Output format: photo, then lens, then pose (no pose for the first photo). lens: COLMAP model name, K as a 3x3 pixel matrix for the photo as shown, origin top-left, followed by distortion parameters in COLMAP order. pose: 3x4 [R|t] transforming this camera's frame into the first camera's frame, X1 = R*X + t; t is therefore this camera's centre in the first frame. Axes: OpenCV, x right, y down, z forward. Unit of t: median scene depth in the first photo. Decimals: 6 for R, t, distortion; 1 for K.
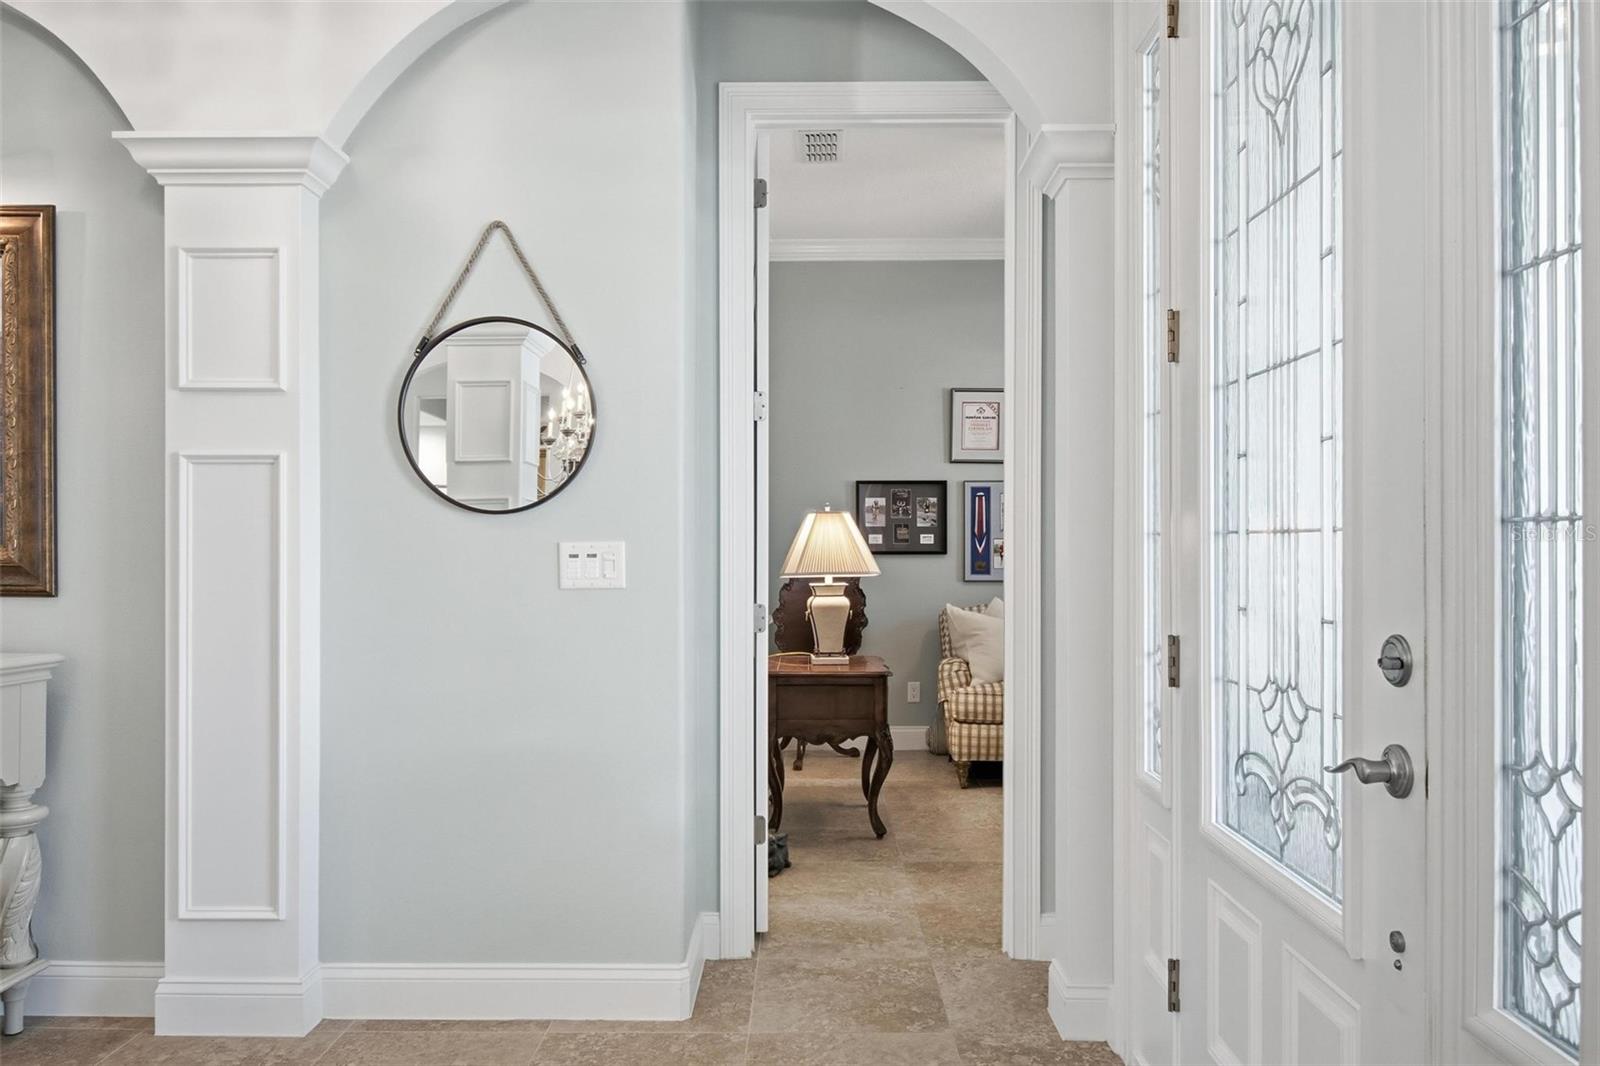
lens RADIAL K [[1126.7, 0, 797.8], [0, 1126.7, 539.7], [0, 0, 1]] dist [-0.059549, -0.004245]
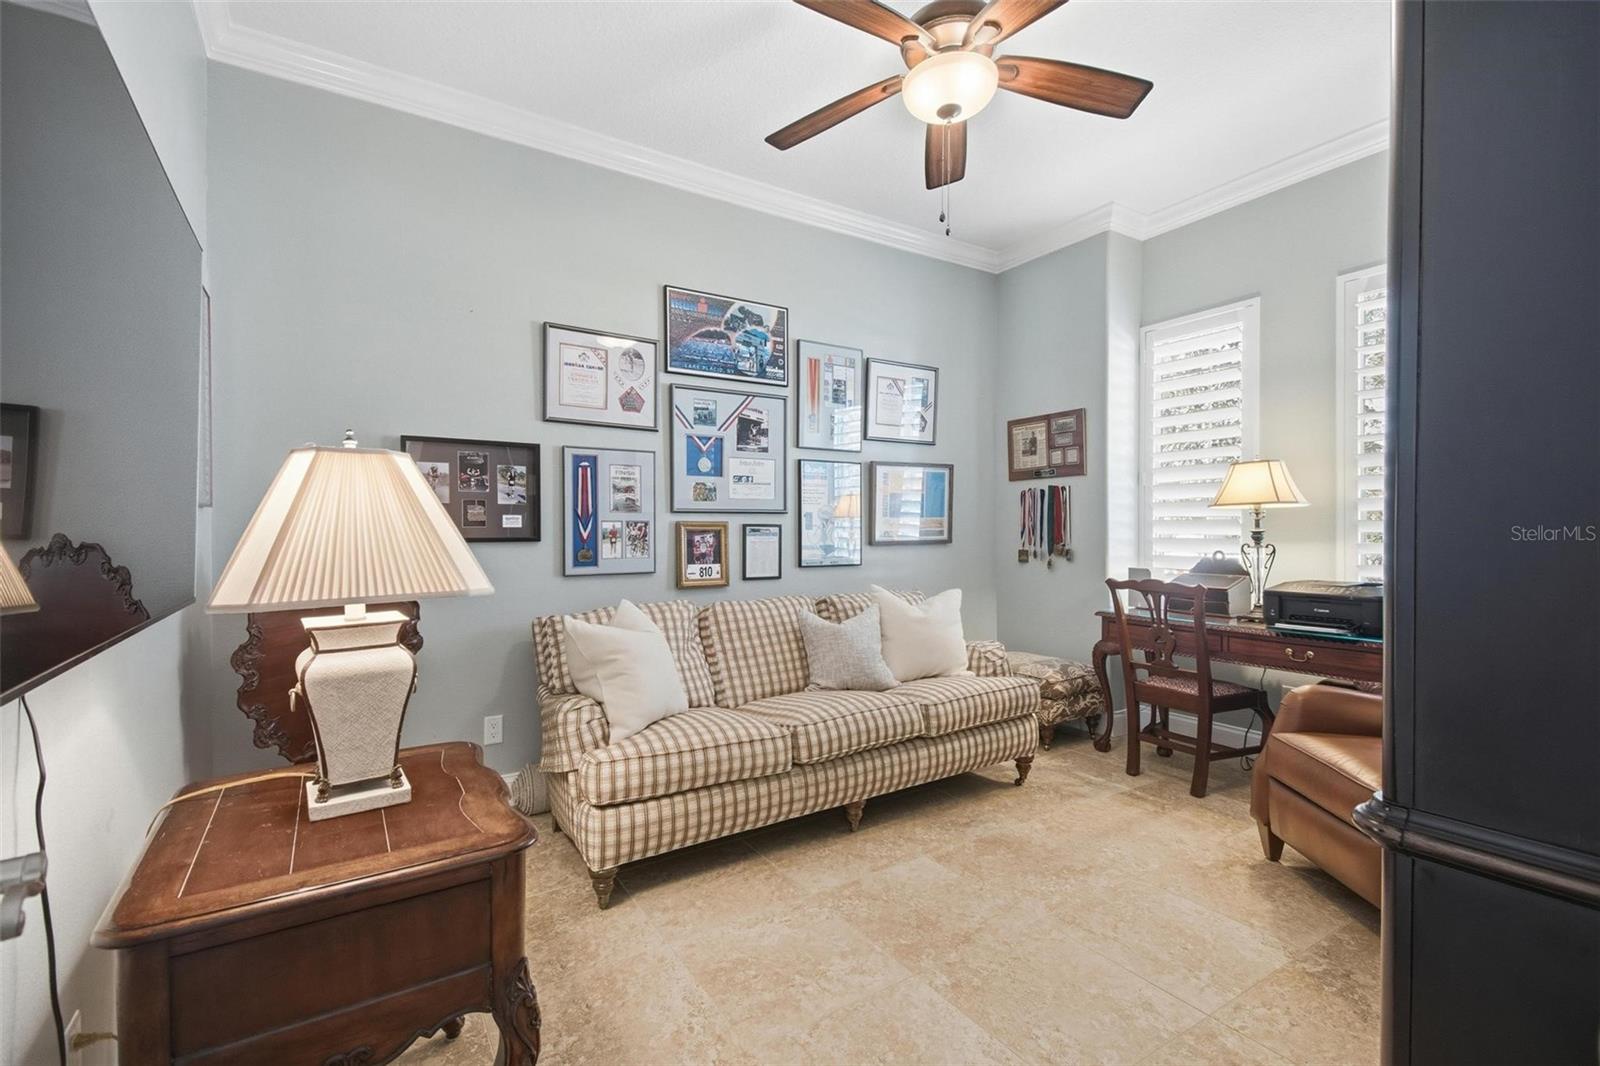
lens RADIAL K [[702.8, 0, 794.9], [0, 702.8, 534.2], [0, 0, 1]] dist [0.037446, -0.003538]
pose [[0.834343, -0.006309, 0.551209, 0.015713], [-0.000435, 0.999927, 0.012104, 0.002652], [-0.551245, -0.010338, 0.834279, 0.608729]]
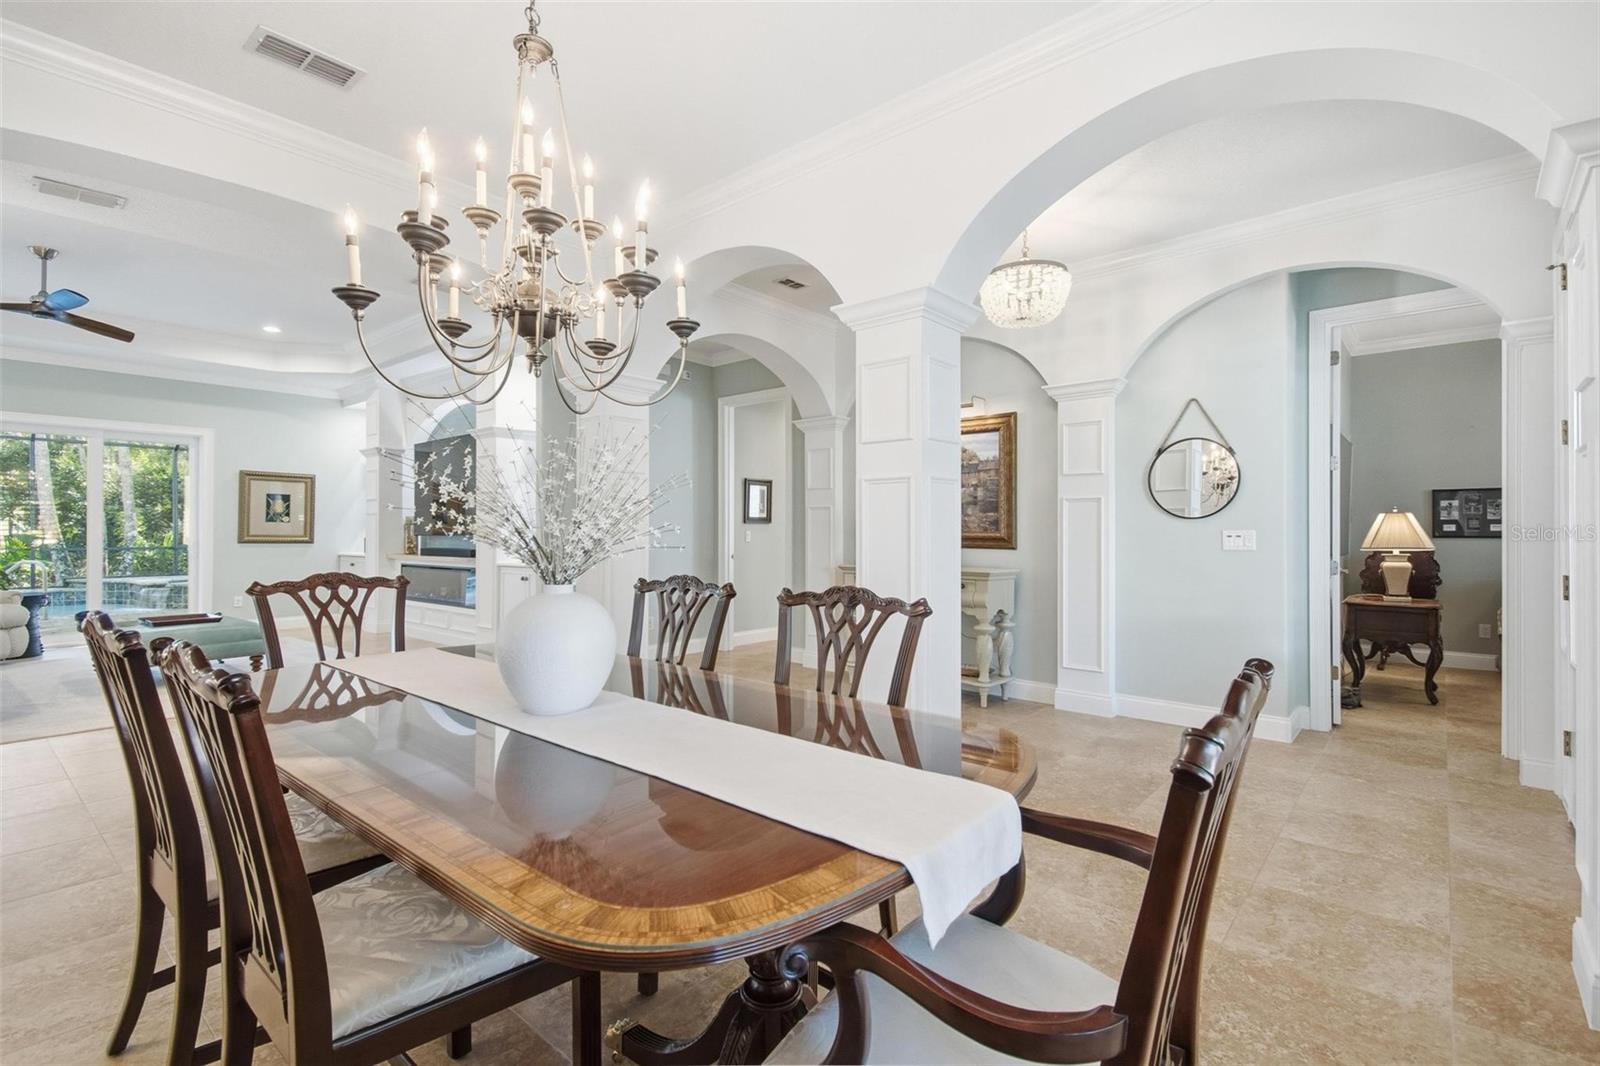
lens RADIAL K [[702.8, 0, 823.7], [0, 702.8, 532.2], [0, 0, 1]] dist [0.037446, -0.003538]
pose [[0.769426, 0.000537, -0.638736, 0.049551], [0.003122, 0.999985, 0.004601, -0.001879], [0.638729, -0.005534, 0.769412, -0.349937]]
